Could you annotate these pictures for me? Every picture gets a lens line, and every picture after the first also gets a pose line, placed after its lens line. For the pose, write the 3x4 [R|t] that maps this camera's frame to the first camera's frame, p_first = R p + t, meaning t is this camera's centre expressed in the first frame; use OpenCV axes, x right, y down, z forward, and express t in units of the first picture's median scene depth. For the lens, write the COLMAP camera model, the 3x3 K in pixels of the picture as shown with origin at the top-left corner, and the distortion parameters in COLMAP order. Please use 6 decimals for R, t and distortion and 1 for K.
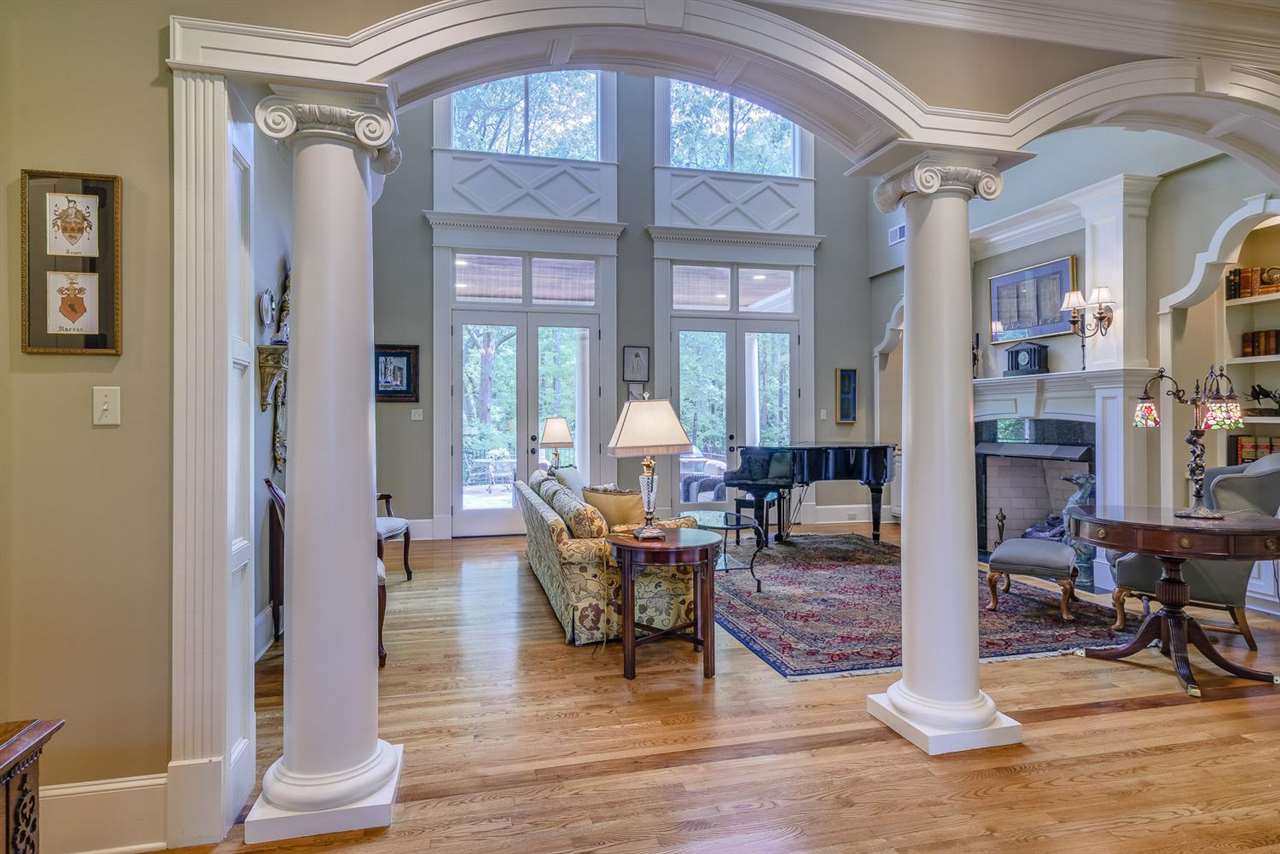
lens RADIAL K [[705.4, 0, 633.3], [0, 705.4, 418.9], [0, 0, 1]] dist [0.001502, 0.000400]
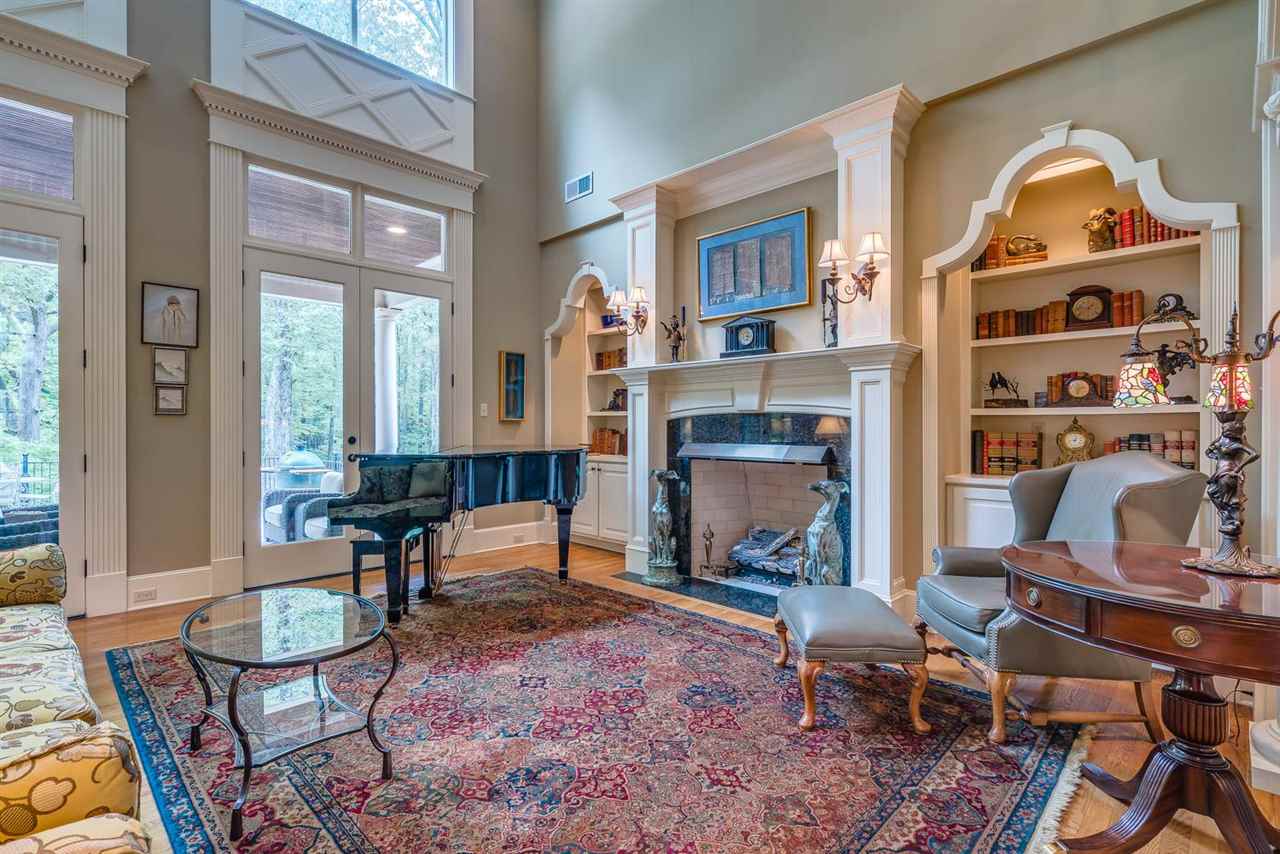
lens RADIAL K [[617.2, 0, 637.9], [0, 617.2, 422.1], [0, 0, 1]] dist [0.000782, 0.000286]
pose [[0.855290, 0.004433, 0.518130, 0.079087], [-0.001390, 0.999979, -0.006260, 0.013745], [-0.518147, 0.004633, 0.855279, 0.415638]]
